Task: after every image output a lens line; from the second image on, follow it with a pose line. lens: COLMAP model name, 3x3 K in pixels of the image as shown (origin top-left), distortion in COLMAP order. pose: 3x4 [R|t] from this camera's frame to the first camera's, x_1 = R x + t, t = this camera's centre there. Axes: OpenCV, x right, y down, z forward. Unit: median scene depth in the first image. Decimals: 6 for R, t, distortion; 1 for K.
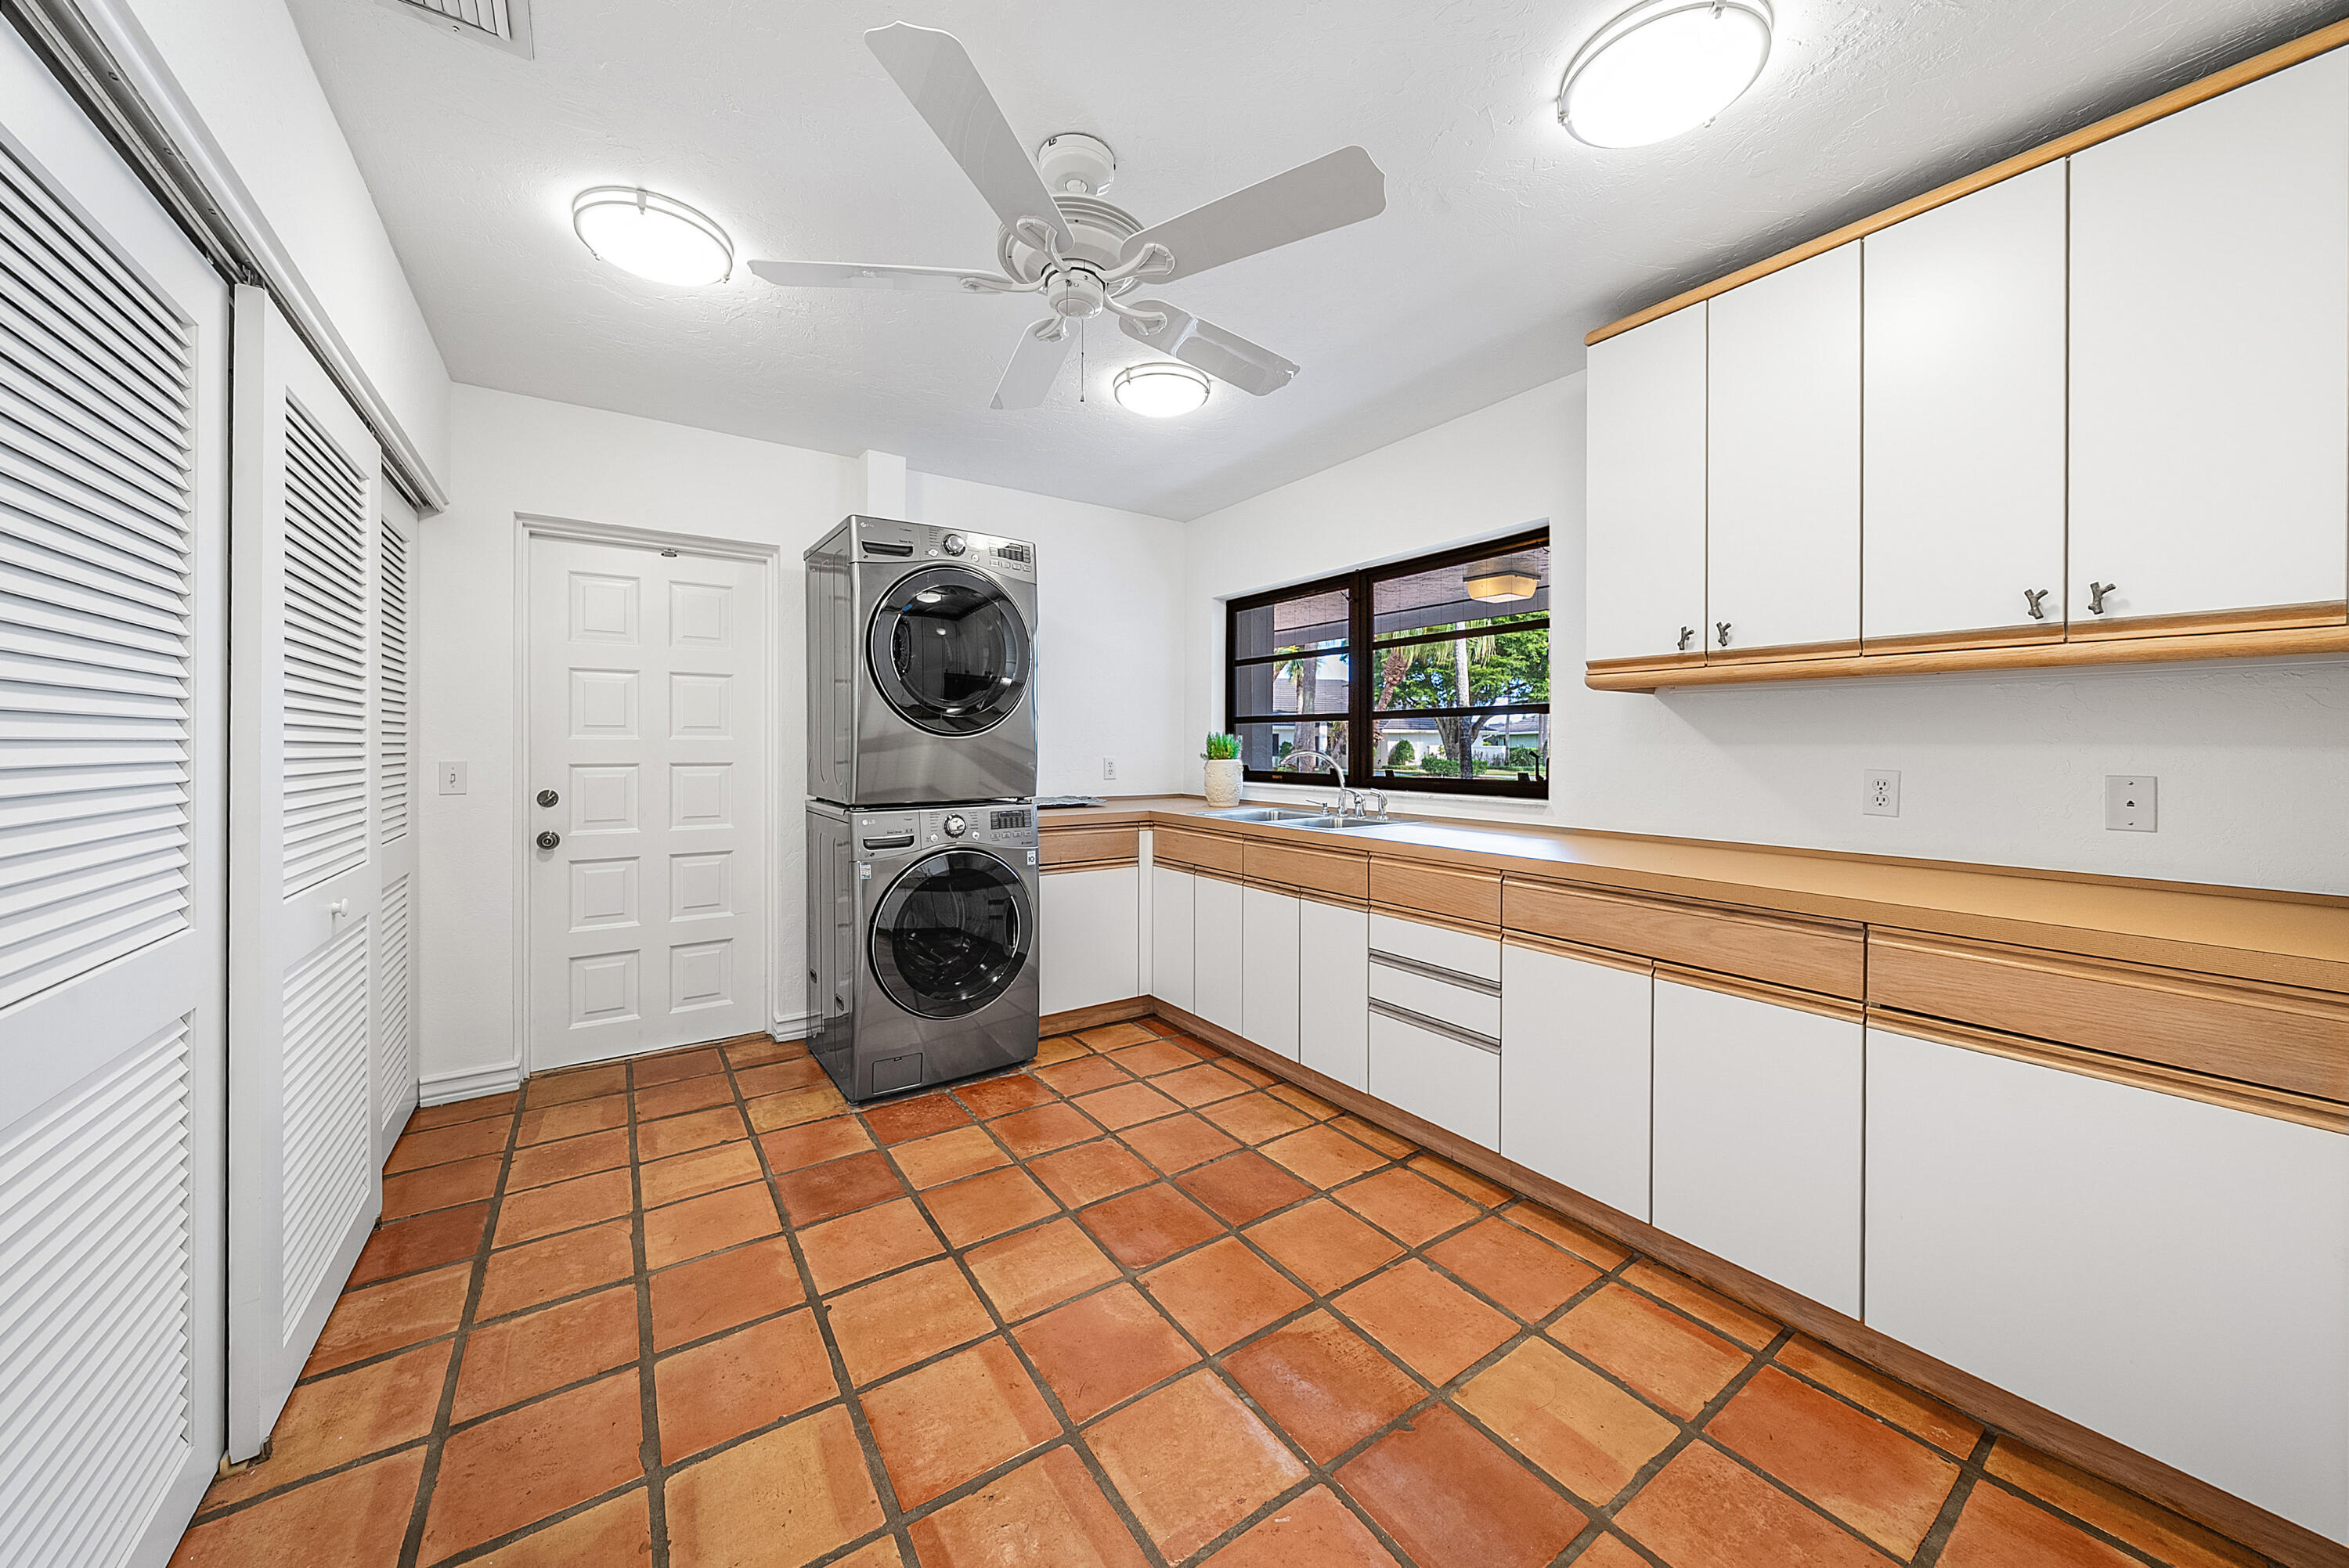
lens RADIAL K [[807.1, 0, 1166.0], [0, 807.1, 747.9], [0, 0, 1]] dist [-0.000204, 0.000295]
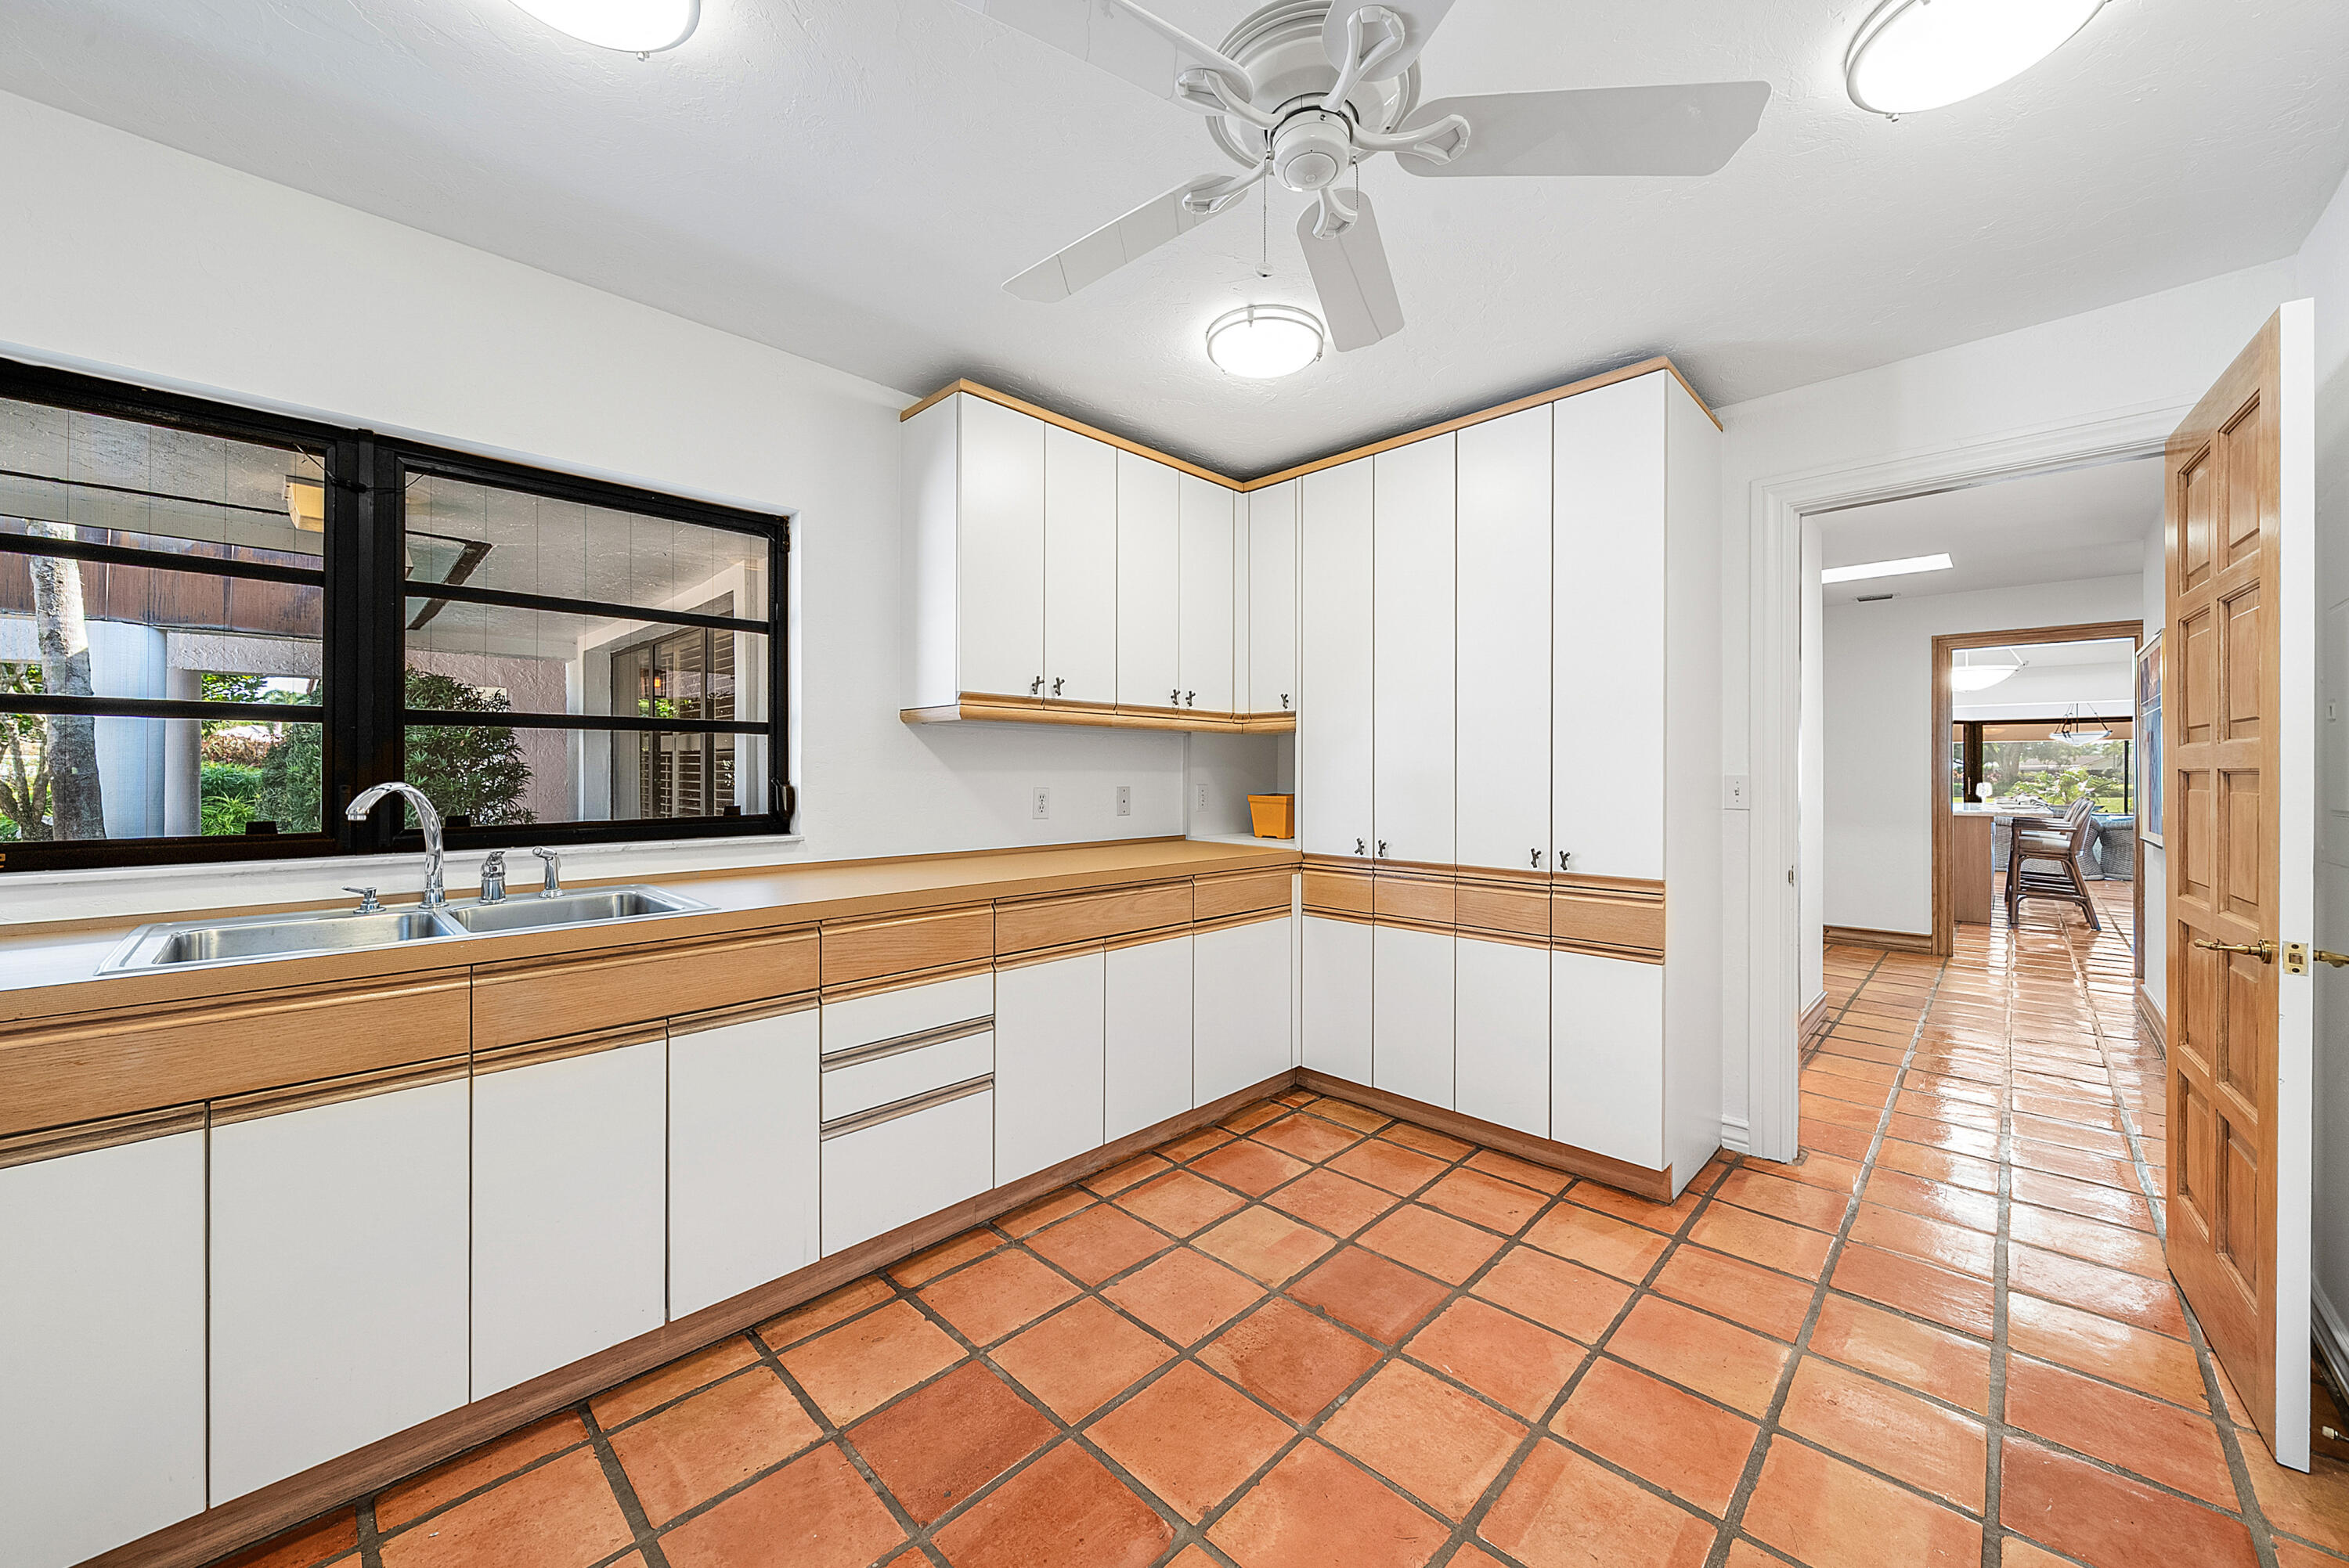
lens RADIAL K [[859.7, 0, 1177.1], [0, 859.7, 771.9], [0, 0, 1]] dist [-0.002946, -0.000002]
pose [[-0.191634, -0.002057, 0.981464, -0.664113], [0.002929, 0.999992, 0.002668, -0.005382], [-0.981462, 0.003386, -0.191626, 0.996359]]
